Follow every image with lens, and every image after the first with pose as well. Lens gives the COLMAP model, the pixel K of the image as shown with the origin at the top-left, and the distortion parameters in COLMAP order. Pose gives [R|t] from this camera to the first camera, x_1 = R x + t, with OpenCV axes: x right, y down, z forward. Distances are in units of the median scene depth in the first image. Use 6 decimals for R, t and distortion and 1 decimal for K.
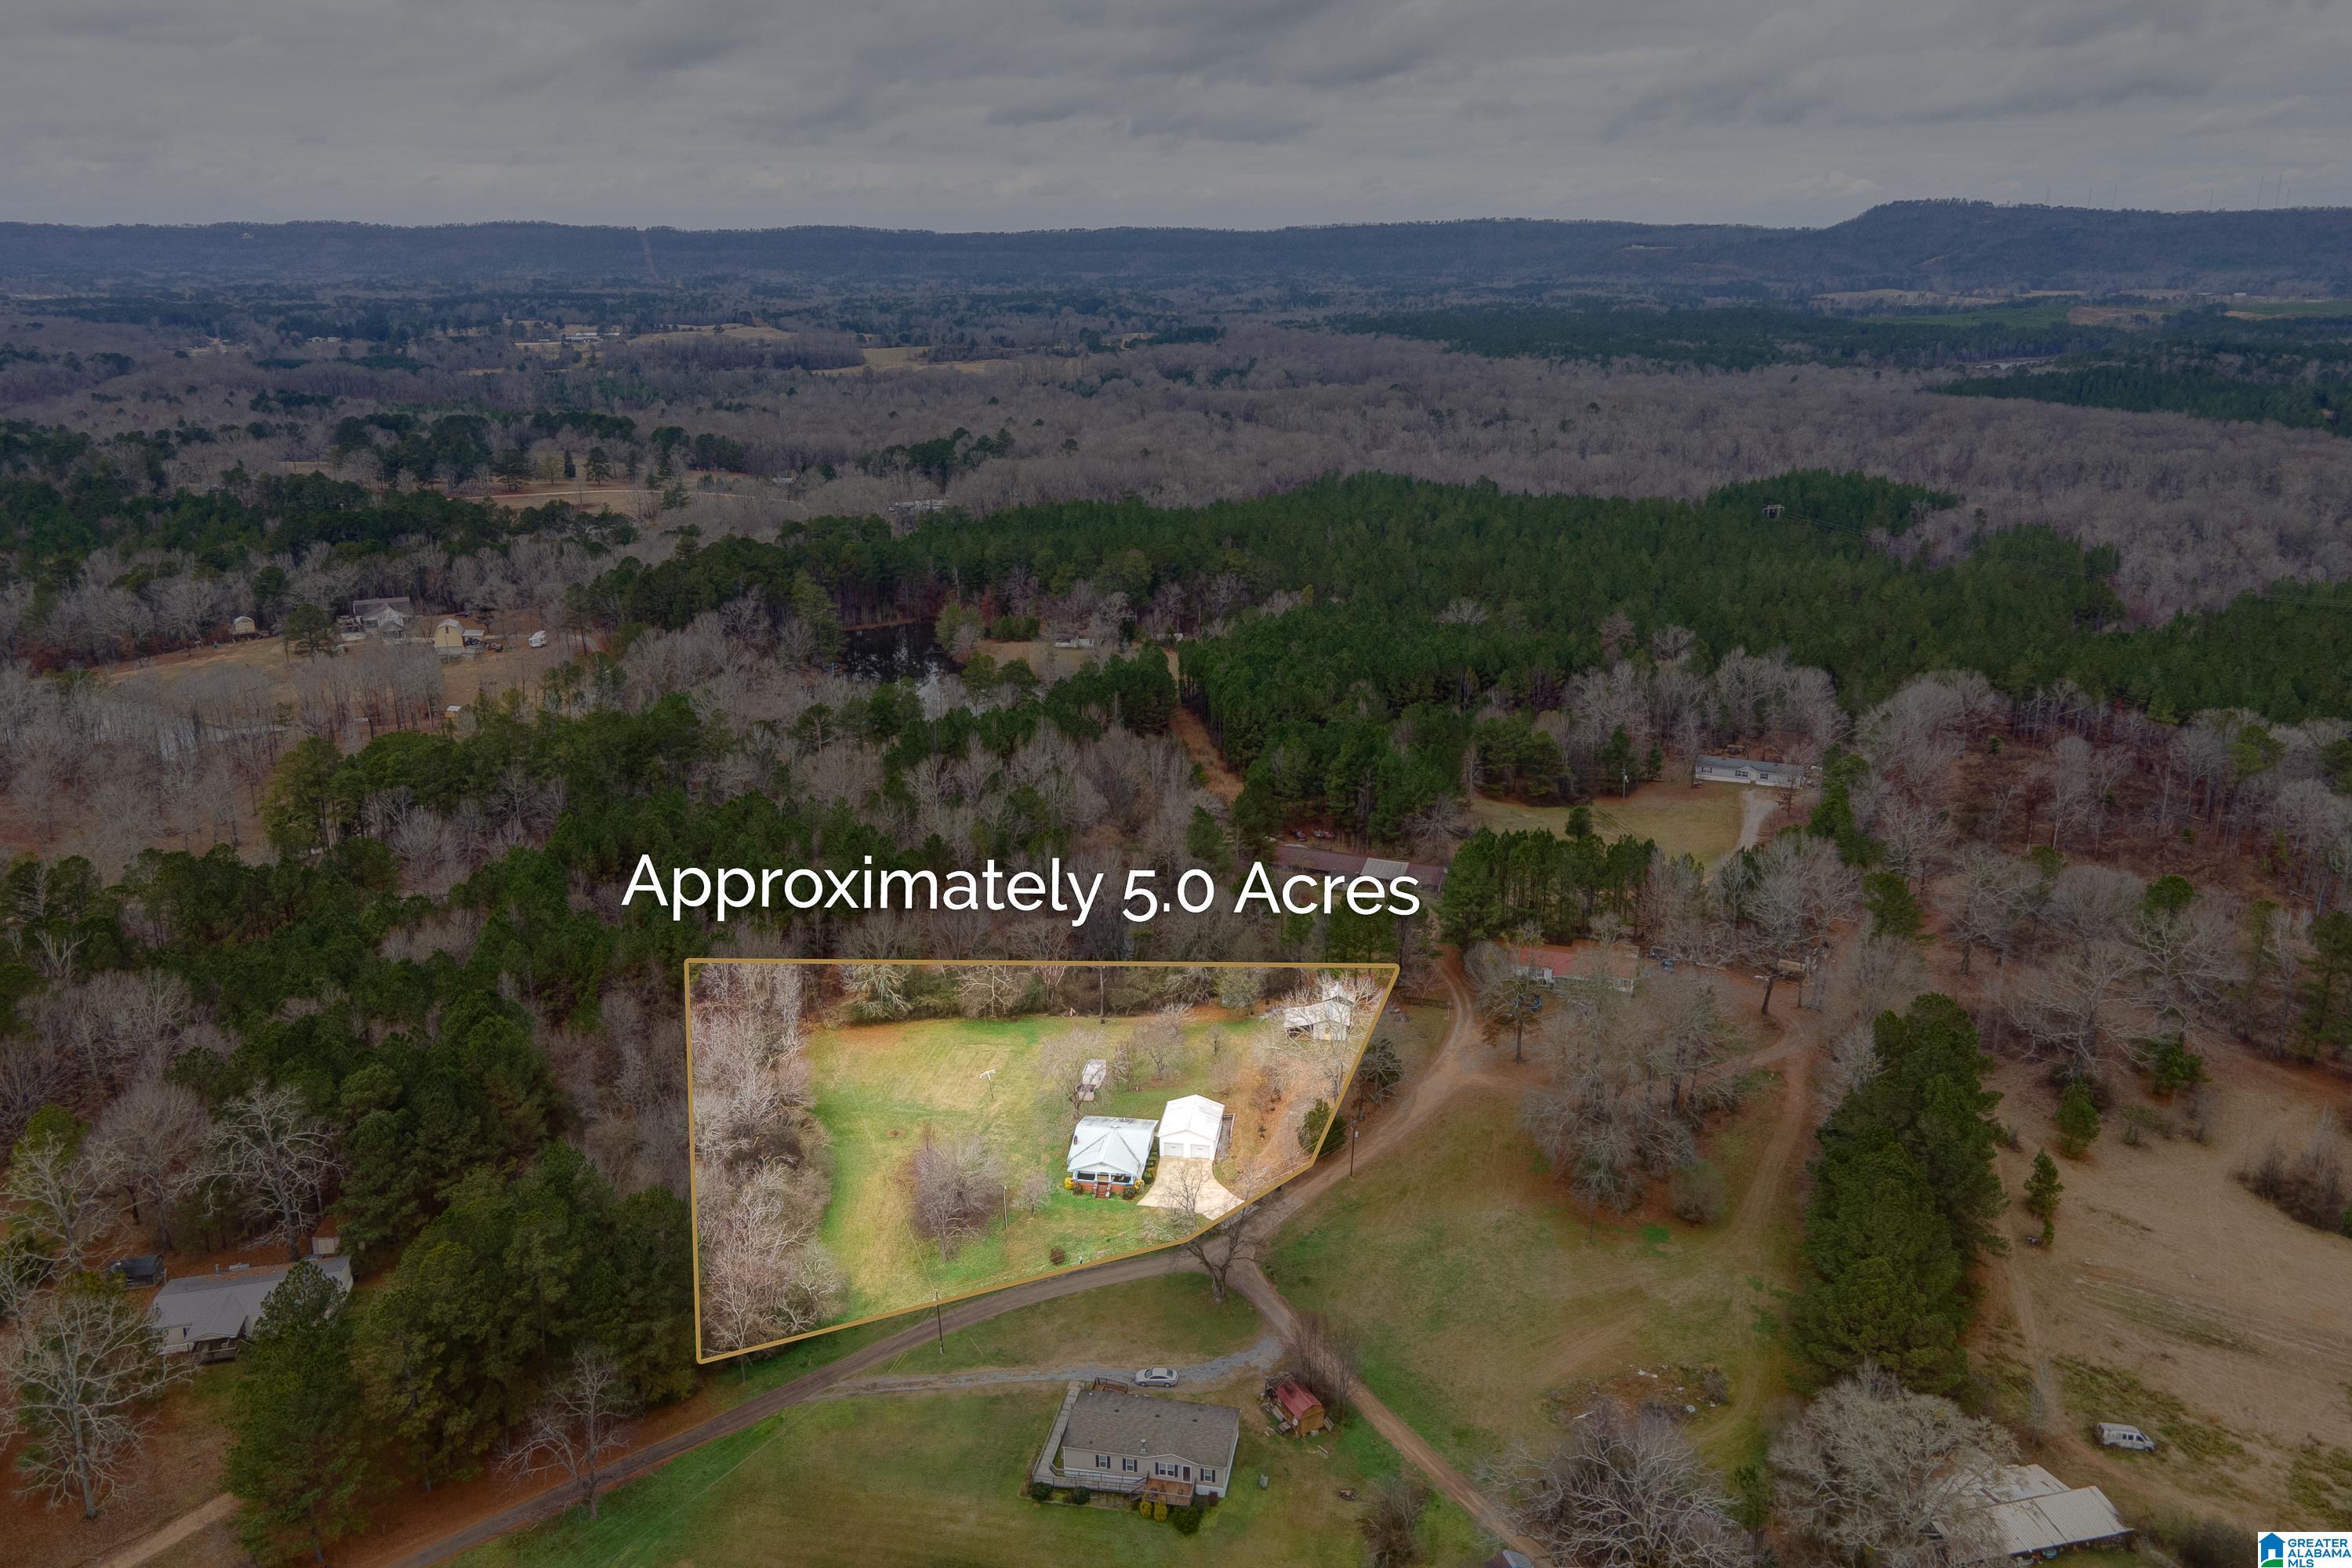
lens RADIAL K [[1731.0, 0, 1175.0], [0, 1731.0, 727.3], [0, 0, 1]] dist [0.038930, 0.008863]
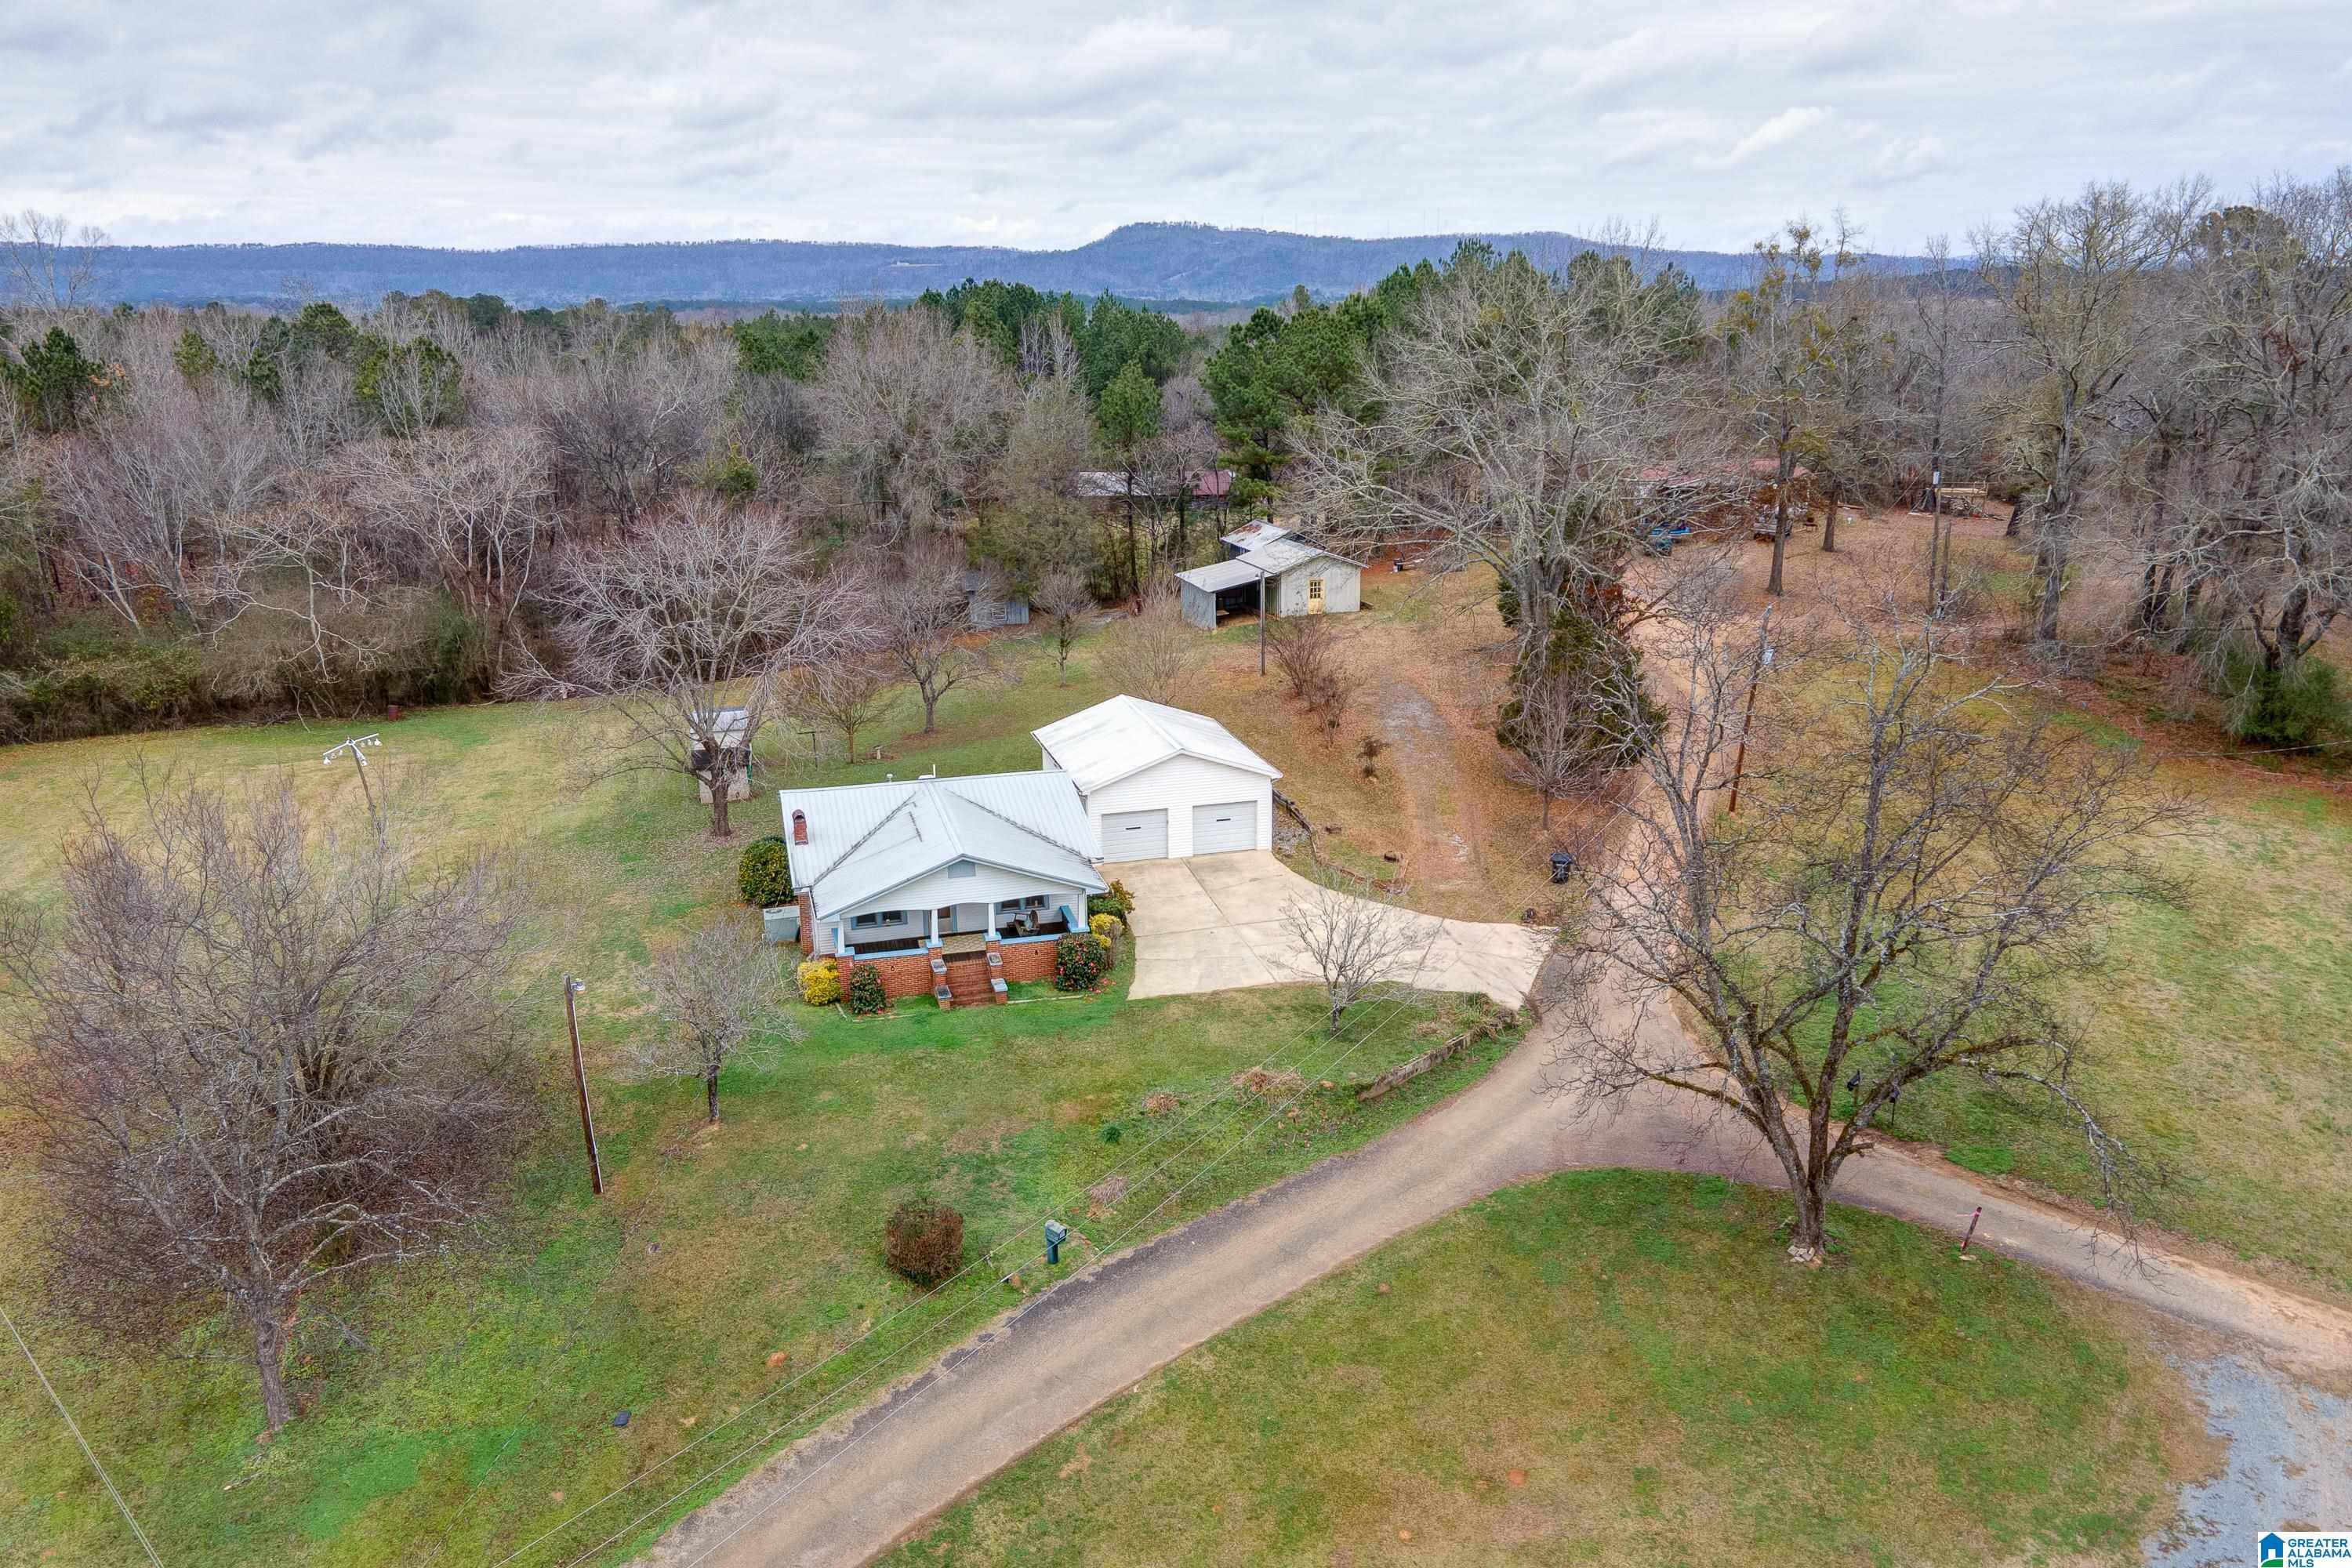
lens RADIAL K [[1718.0, 0, 1176.0], [0, 1718.0, 784.0], [0, 0, 1]] dist [0.053601, 0.002936]
pose [[0.914772, -0.116765, 0.386728, -0.093256], [0.117531, 0.992831, 0.021758, 0.209090], [-0.386496, 0.025549, 0.921937, 0.671921]]
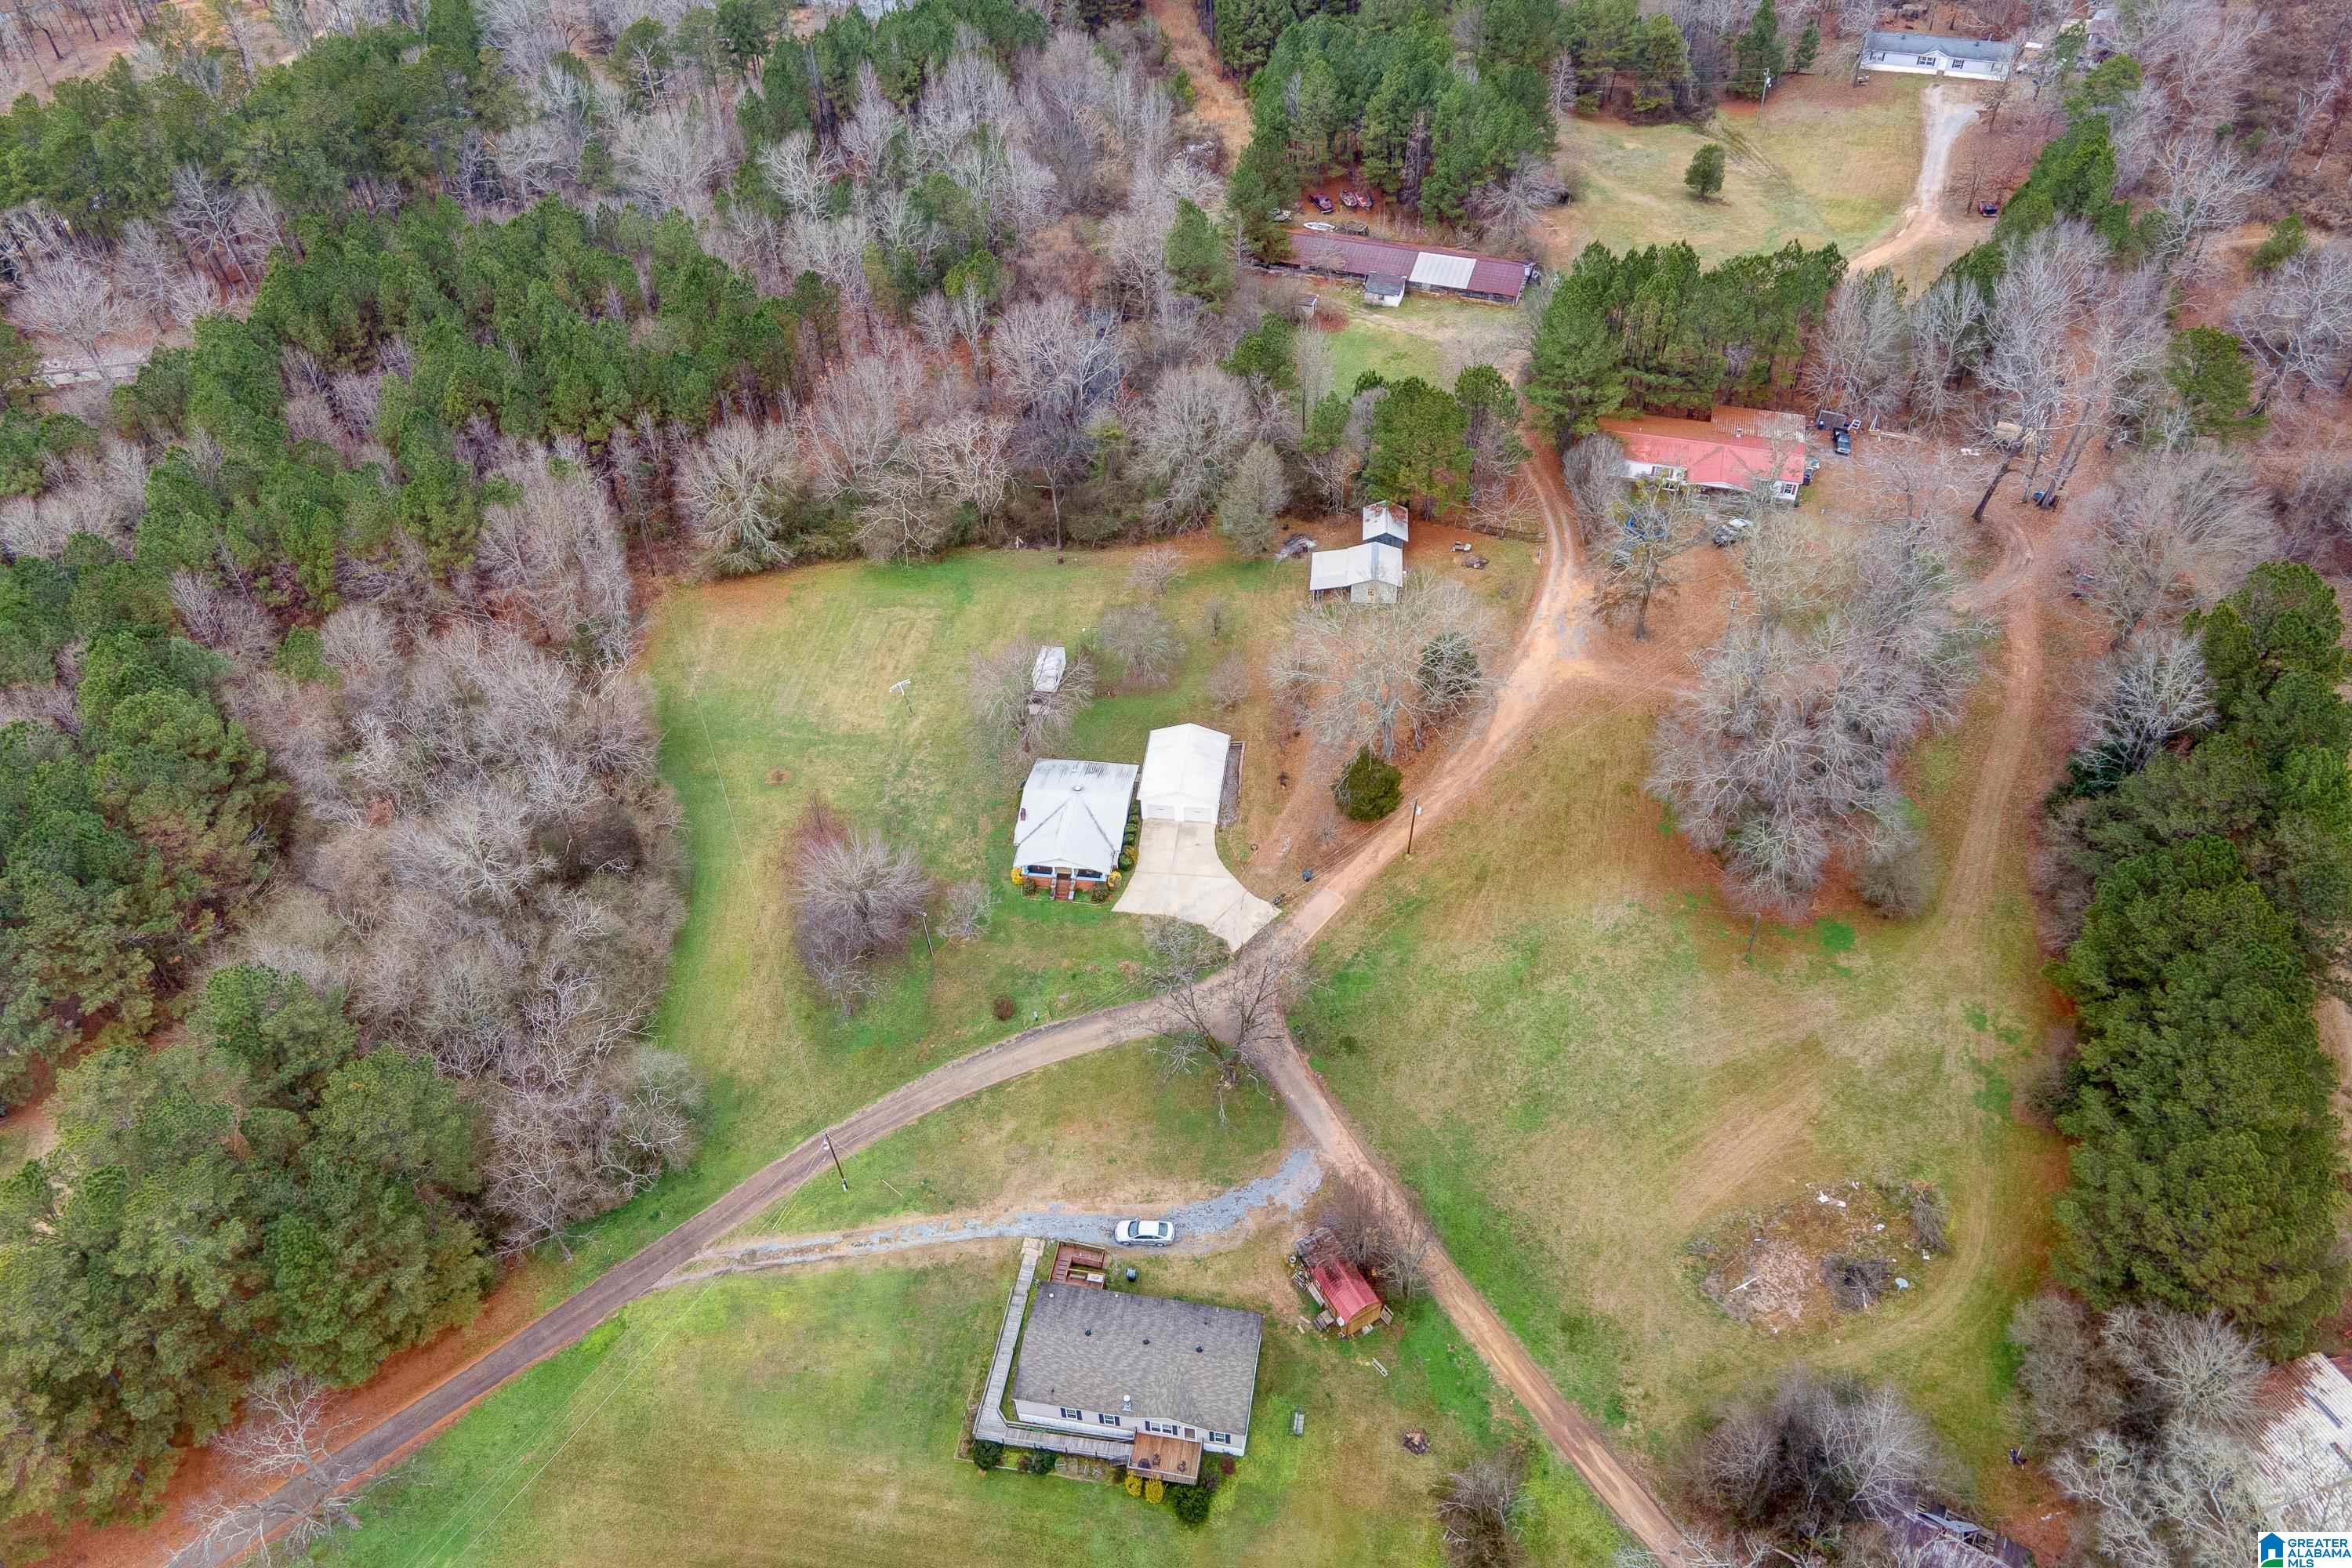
lens RADIAL K [[1703.8, 0, 1174.6], [0, 1703.8, 724.5], [0, 0, 1]] dist [0.044390, 0.002893]
pose [[0.999407, -0.033310, -0.008693, 0.011132], [0.033632, 0.890787, 0.453175, -0.099516], [-0.007351, -0.453199, 0.891379, 0.351885]]
